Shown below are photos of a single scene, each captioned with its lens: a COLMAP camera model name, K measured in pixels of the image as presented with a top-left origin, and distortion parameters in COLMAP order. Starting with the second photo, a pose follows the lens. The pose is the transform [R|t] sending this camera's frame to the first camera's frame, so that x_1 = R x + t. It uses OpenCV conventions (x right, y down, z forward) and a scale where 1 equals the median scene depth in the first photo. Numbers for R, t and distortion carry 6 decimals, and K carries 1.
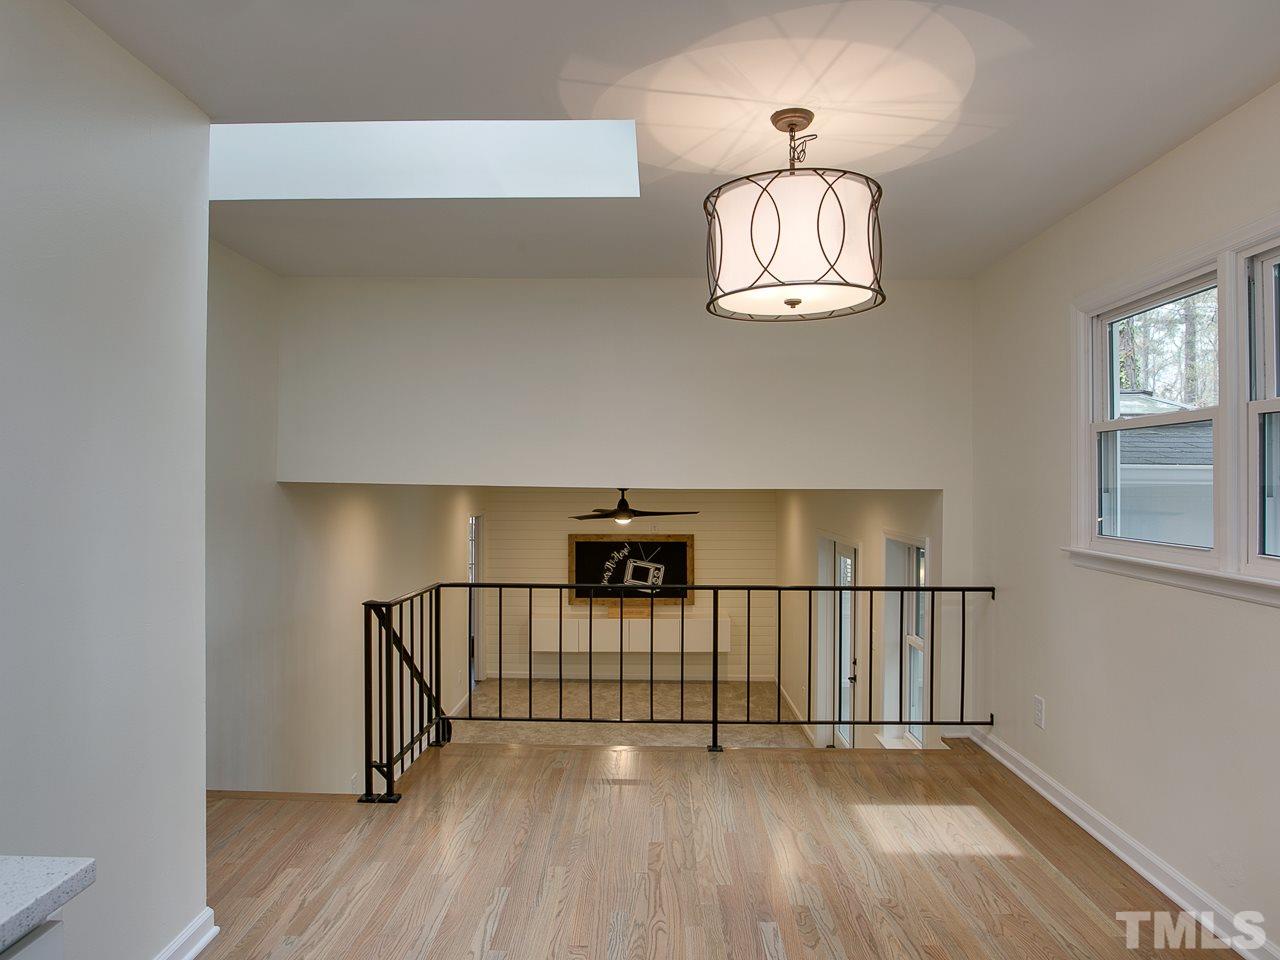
lens RADIAL K [[812.5, 0, 643.9], [0, 812.5, 482.4], [0, 0, 1]] dist [-0.027165, 0.002022]
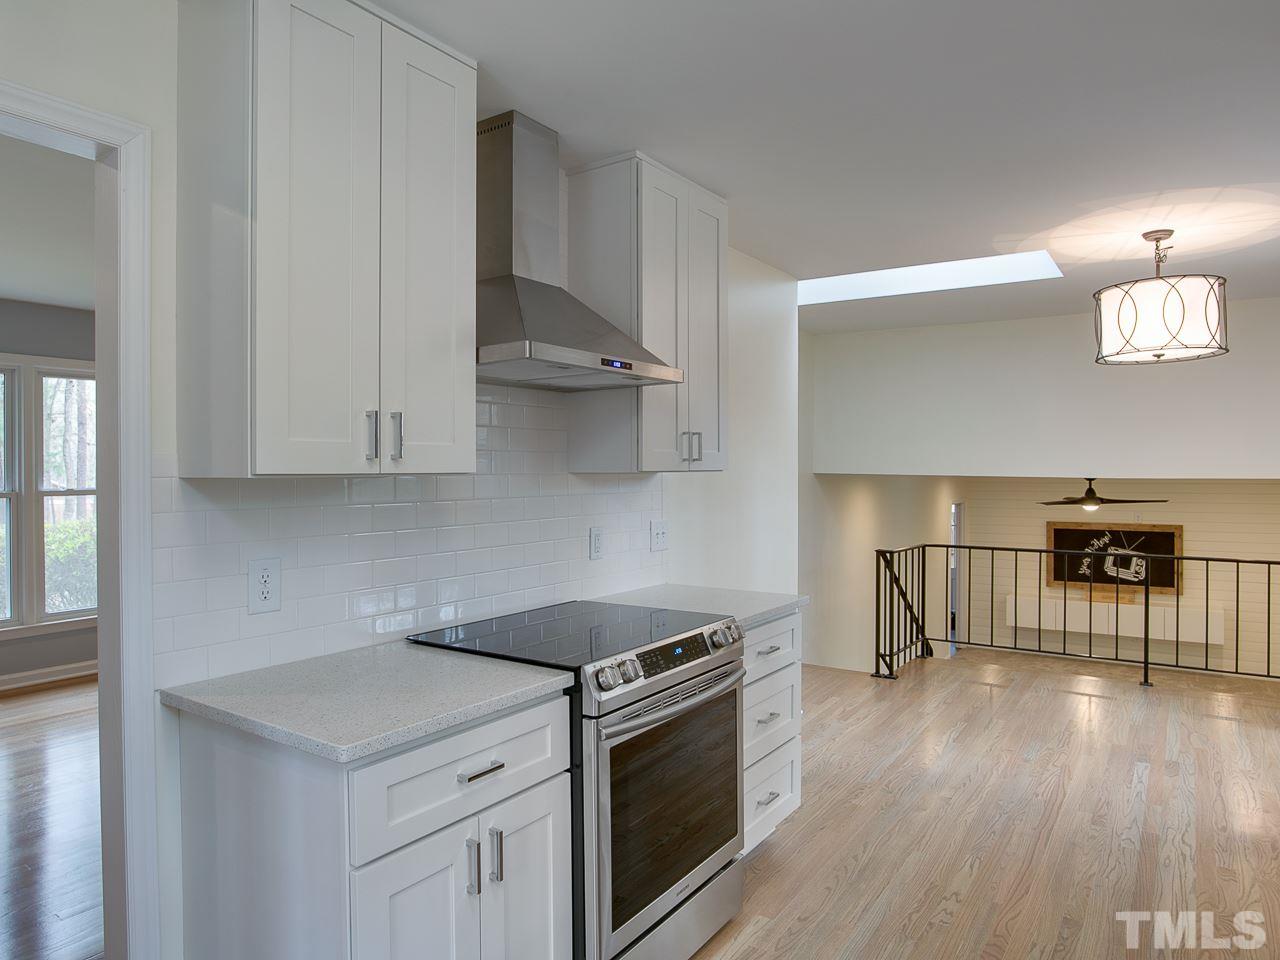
lens RADIAL K [[798.6, 0, 641.4], [0, 798.6, 480.3], [0, 0, 1]] dist [-0.048214, 0.007542]
pose [[0.830824, 0.002625, -0.556530, 0.065389], [0.001701, 0.999972, 0.007257, 0.001091], [0.556533, -0.006976, 0.830796, -0.260096]]
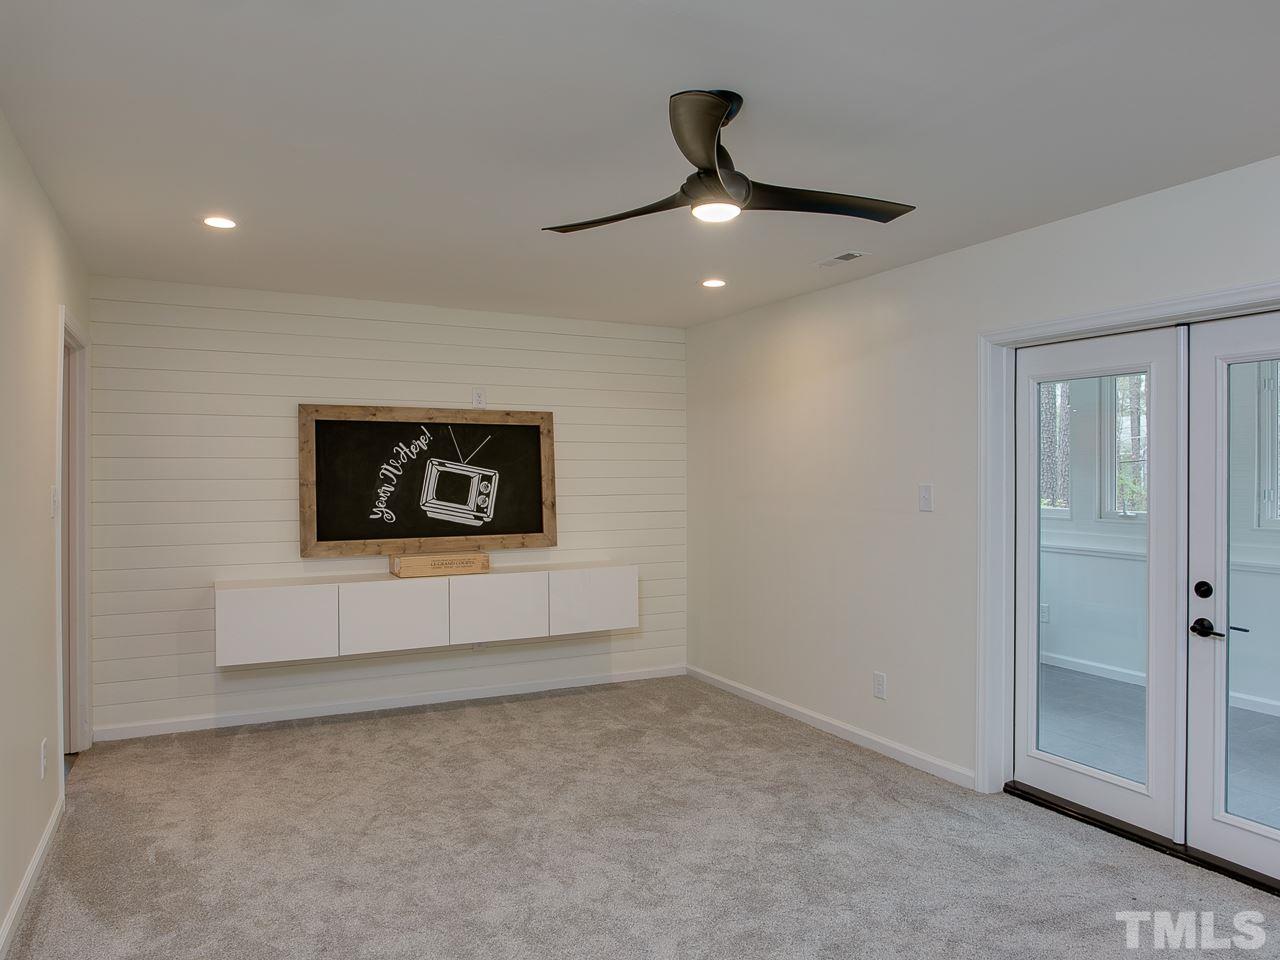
lens RADIAL K [[891.0, 0, 639.4], [0, 891.0, 481.9], [0, 0, 1]] dist [-0.006675, -0.005807]
pose [[0.895503, -0.010751, 0.444925, -0.219279], [0.004997, 0.999888, 0.014105, 0.154260], [-0.445027, -0.010408, 0.895457, 0.700604]]
